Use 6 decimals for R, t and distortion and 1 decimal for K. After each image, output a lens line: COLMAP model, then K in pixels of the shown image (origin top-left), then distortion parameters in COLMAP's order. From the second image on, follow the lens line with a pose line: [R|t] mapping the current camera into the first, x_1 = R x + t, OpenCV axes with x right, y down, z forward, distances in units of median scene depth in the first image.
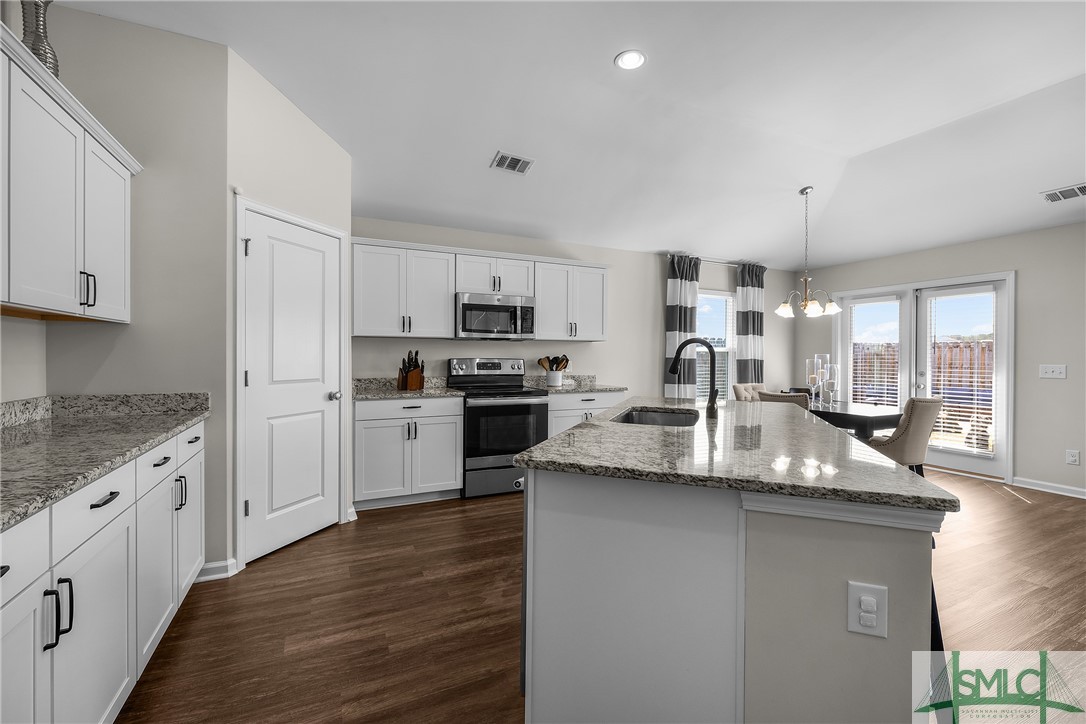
lens RADIAL K [[460.5, 0, 555.6], [0, 460.5, 353.5], [0, 0, 1]] dist [-0.001179, 0.000909]
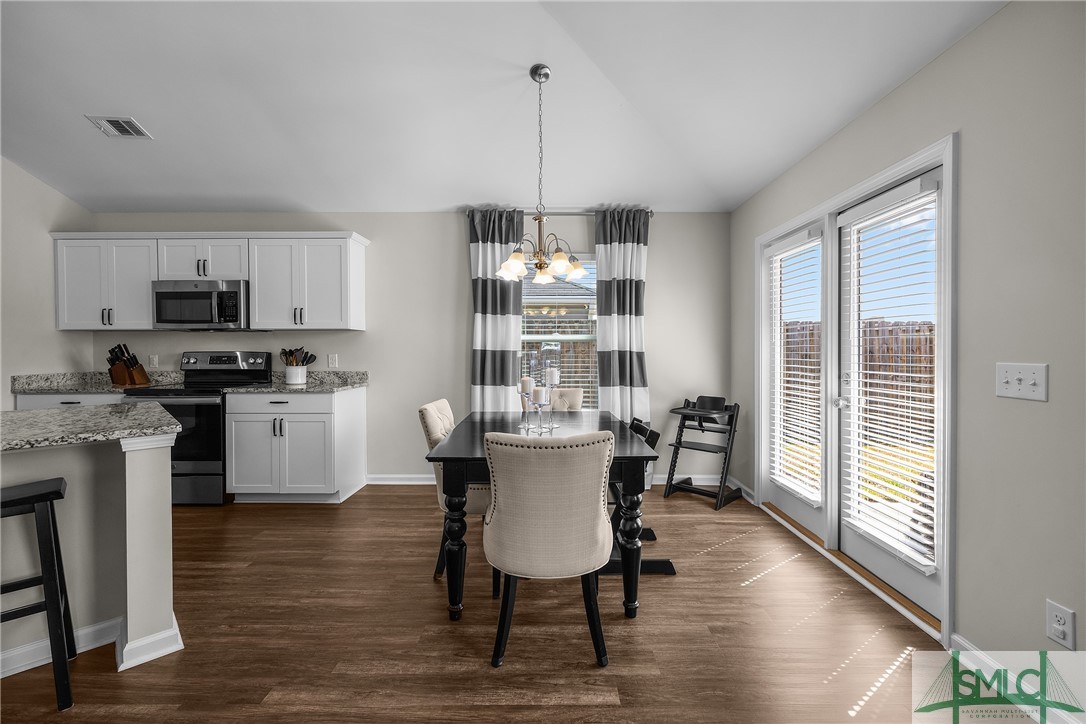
lens RADIAL K [[460.5, 0, 546.5], [0, 460.5, 351.5], [0, 0, 1]] dist [-0.001179, 0.000909]
pose [[0.903667, -0.003222, -0.428224, 0.815731], [0.009996, 0.999858, 0.013572, 0.004820], [0.428120, -0.016545, 0.903571, 0.453794]]
